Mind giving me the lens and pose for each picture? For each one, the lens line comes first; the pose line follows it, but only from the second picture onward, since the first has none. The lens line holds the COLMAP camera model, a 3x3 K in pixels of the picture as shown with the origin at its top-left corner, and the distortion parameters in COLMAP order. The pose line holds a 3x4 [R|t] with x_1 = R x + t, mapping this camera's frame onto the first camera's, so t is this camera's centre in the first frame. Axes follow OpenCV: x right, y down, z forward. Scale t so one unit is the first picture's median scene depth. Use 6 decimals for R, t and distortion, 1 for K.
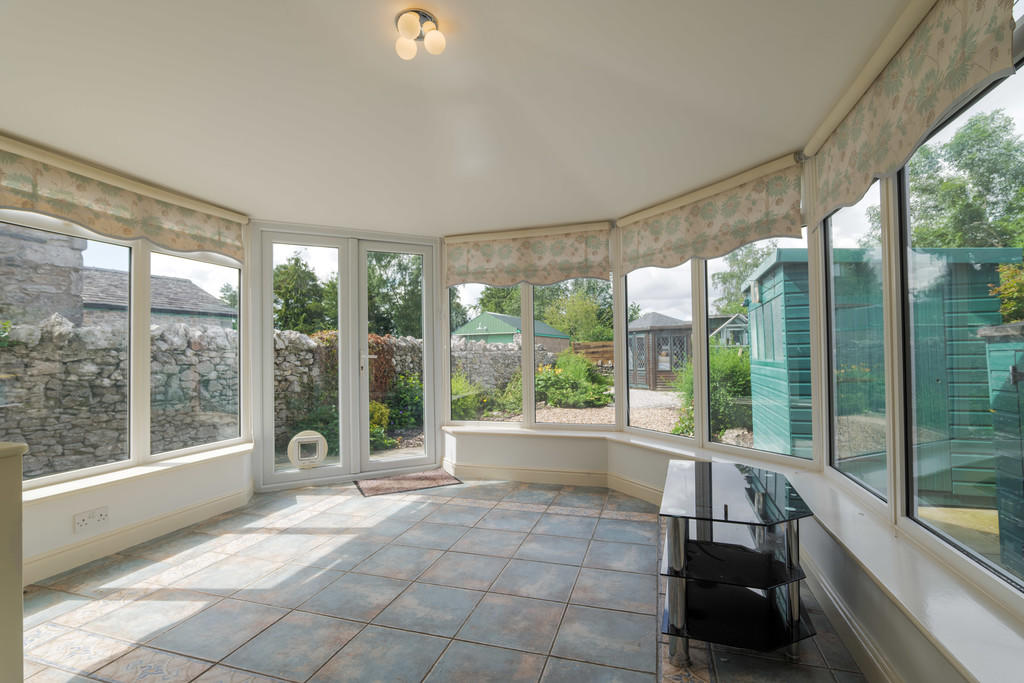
lens RADIAL K [[477.8, 0, 510.7], [0, 477.8, 343.7], [0, 0, 1]] dist [-0.015042, 0.004219]
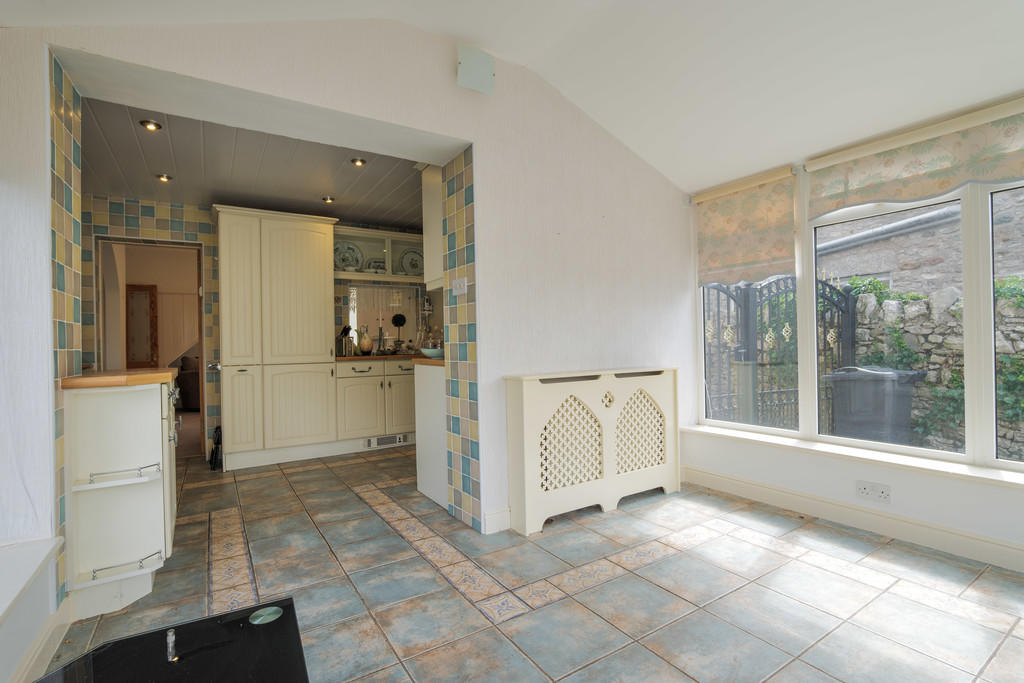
lens RADIAL K [[477.8, 0, 509.7], [0, 477.8, 343.8], [0, 0, 1]] dist [-0.015042, 0.004219]
pose [[-0.641920, 0.031062, -0.766142, 0.233118], [0.049107, 0.998793, -0.000650, 0.007561], [0.765198, -0.038040, -0.642671, 0.627847]]
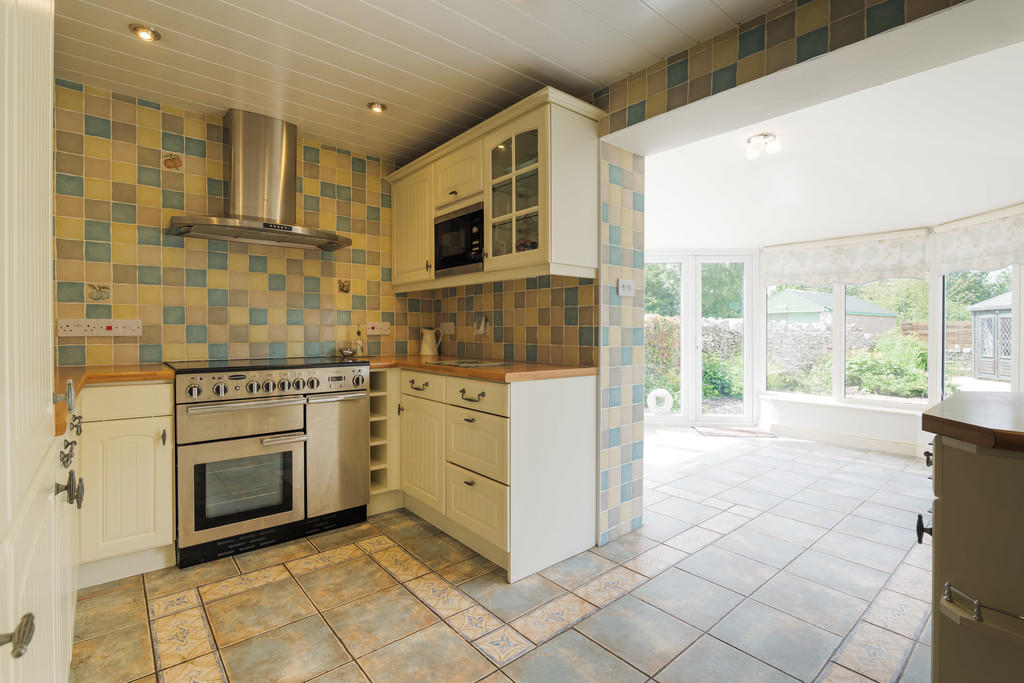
lens RADIAL K [[477.8, 0, 517.6], [0, 477.8, 330.0], [0, 0, 1]] dist [-0.015042, 0.004219]
pose [[0.848673, 0.018493, -0.528595, -0.020244], [-0.005675, 0.999649, 0.025863, -0.035381], [0.528888, -0.018949, 0.848480, -0.479229]]
